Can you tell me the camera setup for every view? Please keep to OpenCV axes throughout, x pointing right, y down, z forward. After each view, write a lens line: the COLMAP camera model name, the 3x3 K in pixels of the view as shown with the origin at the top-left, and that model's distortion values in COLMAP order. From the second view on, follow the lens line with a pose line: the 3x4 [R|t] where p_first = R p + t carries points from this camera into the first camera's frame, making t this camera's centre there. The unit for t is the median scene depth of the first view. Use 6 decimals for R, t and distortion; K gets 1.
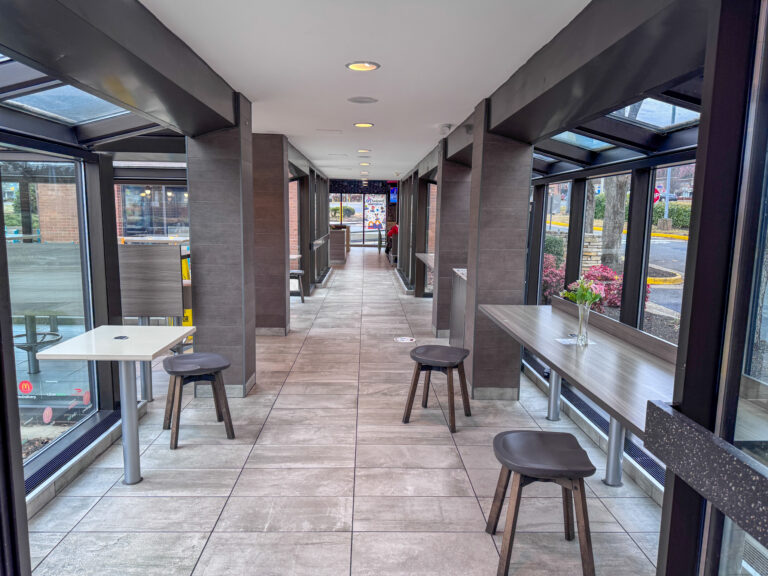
lens RADIAL K [[535.0, 0, 384.0], [0, 535.0, 288.3], [0, 0, 1]] dist [0.000155, 0.000007]
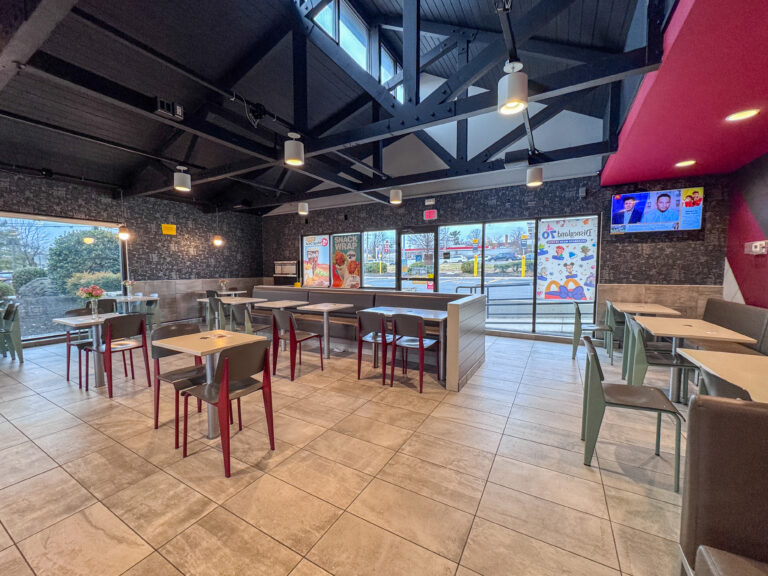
lens RADIAL K [[309.0, 0, 383.5], [0, 309.0, 285.3], [0, 0, 1]] dist [0.000119, 0.000003]
pose [[0.856898, 0.013134, -0.515318, -0.013682], [-0.061767, 0.995089, -0.077347, -0.094248], [0.511772, 0.098108, 0.853501, 0.717991]]
